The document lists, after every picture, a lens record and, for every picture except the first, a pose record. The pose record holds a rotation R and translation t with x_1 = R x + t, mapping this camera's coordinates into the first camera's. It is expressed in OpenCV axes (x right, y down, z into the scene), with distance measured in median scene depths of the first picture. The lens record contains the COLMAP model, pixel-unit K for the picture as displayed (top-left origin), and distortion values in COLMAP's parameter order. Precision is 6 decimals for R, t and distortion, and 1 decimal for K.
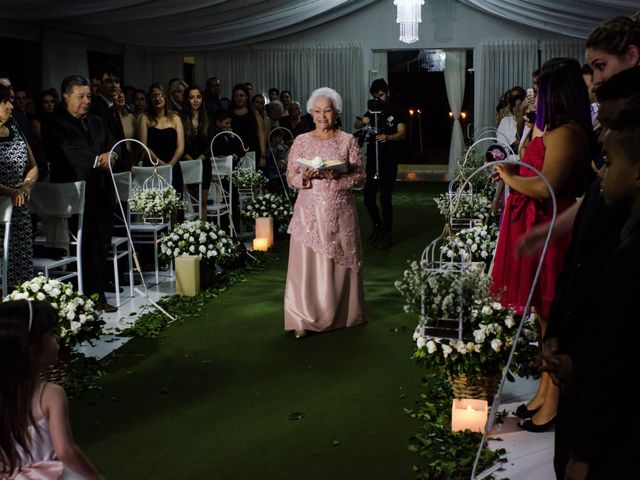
lens RADIAL K [[890.2, 0, 320.0], [0, 890.2, 240.0], [0, 0, 1]] dist [-0.093003, 0.074887]
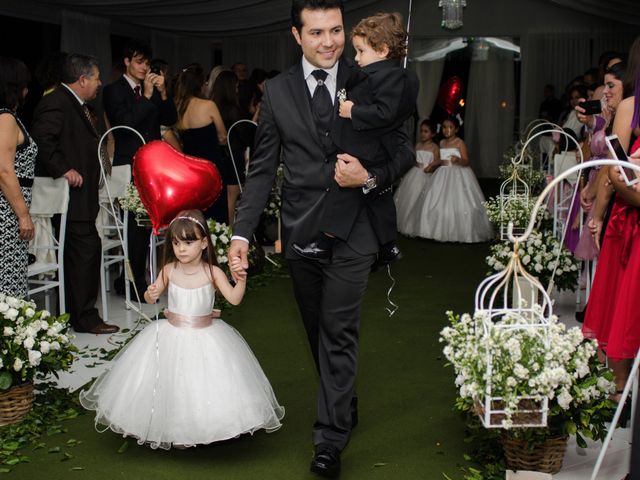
lens RADIAL K [[890.2, 0, 320.0], [0, 890.2, 240.0], [0, 0, 1]] dist [-0.093003, 0.074887]
pose [[0.998967, 0.017708, -0.041843, 0.010825], [-0.017375, 0.999815, 0.008298, -0.013819], [0.041982, -0.007562, 0.999090, 0.143236]]
